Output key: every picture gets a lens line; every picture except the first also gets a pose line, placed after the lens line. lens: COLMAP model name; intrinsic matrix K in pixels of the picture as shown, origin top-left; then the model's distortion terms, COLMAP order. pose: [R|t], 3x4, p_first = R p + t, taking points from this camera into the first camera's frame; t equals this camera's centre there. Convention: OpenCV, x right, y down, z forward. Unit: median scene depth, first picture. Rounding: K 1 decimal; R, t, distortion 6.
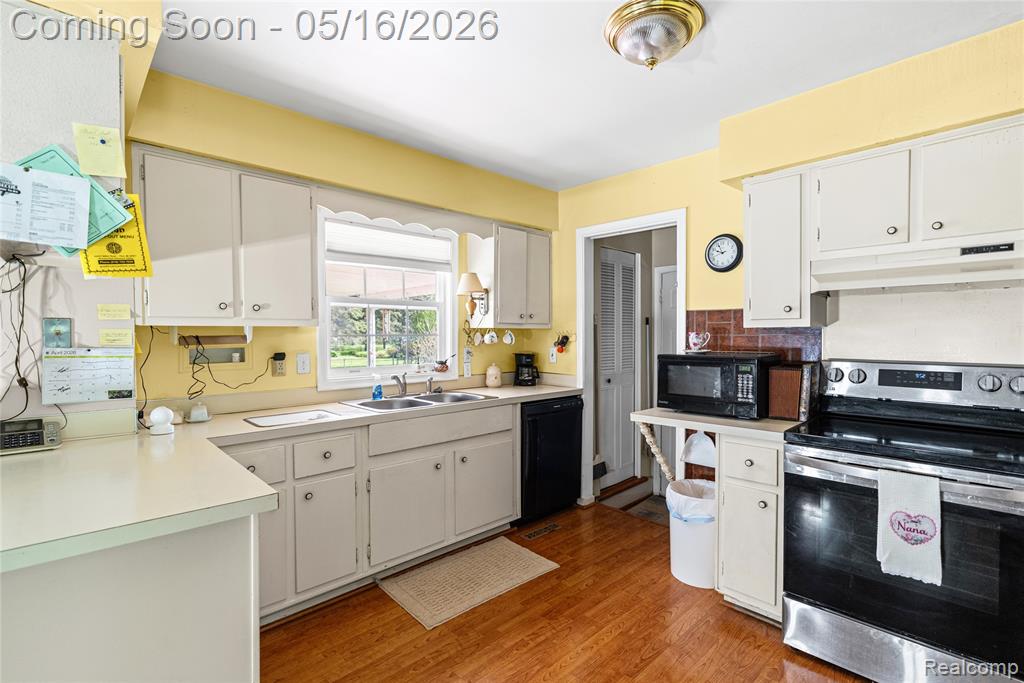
lens RADIAL K [[479.2, 0, 523.0], [0, 479.2, 351.8], [0, 0, 1]] dist [-0.001008, 0.002014]
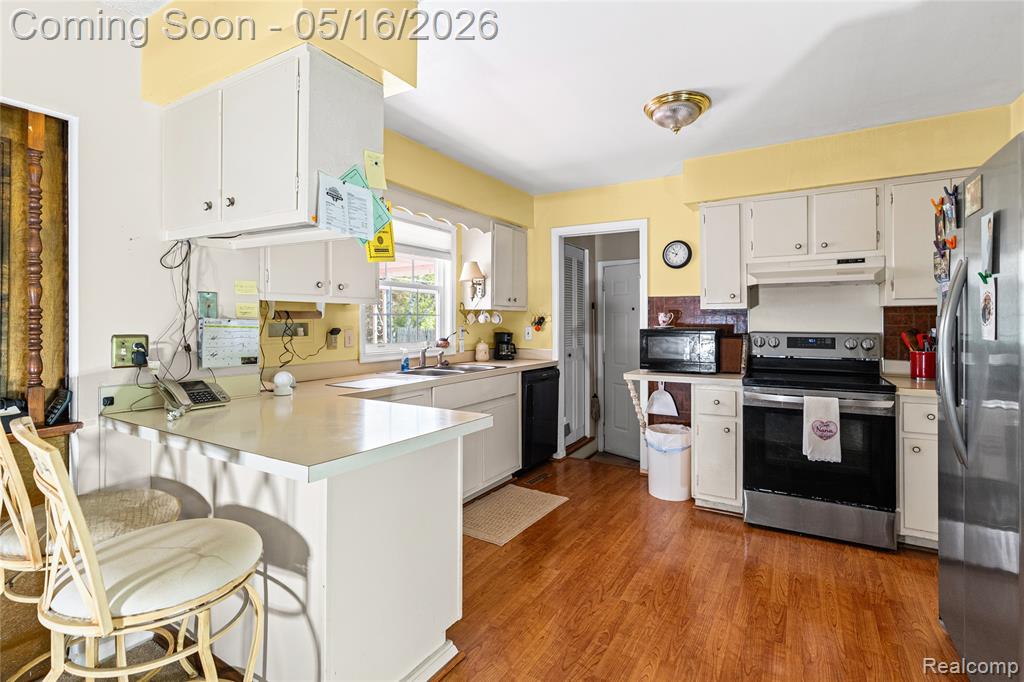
lens RADIAL K [[479.2, 0, 527.7], [0, 479.2, 327.5], [0, 0, 1]] dist [-0.001008, 0.002014]
pose [[0.963710, -0.000507, 0.266949, -0.378525], [0.007572, 0.999648, -0.025439, 0.032922], [-0.266842, 0.026537, 0.963375, -0.197602]]
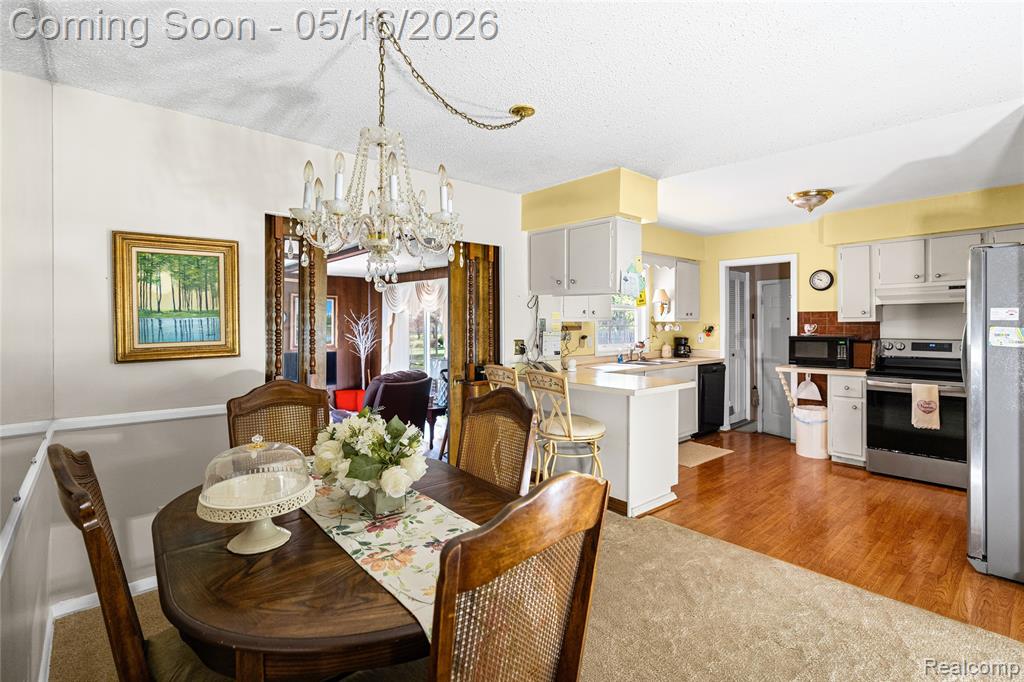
lens RADIAL K [[479.2, 0, 523.1], [0, 479.2, 332.1], [0, 0, 1]] dist [-0.001008, 0.002014]
pose [[0.998954, -0.001408, -0.045709, -0.679483], [0.000463, 0.999786, -0.020664, 0.028542], [0.045729, 0.020622, 0.998741, -0.927261]]
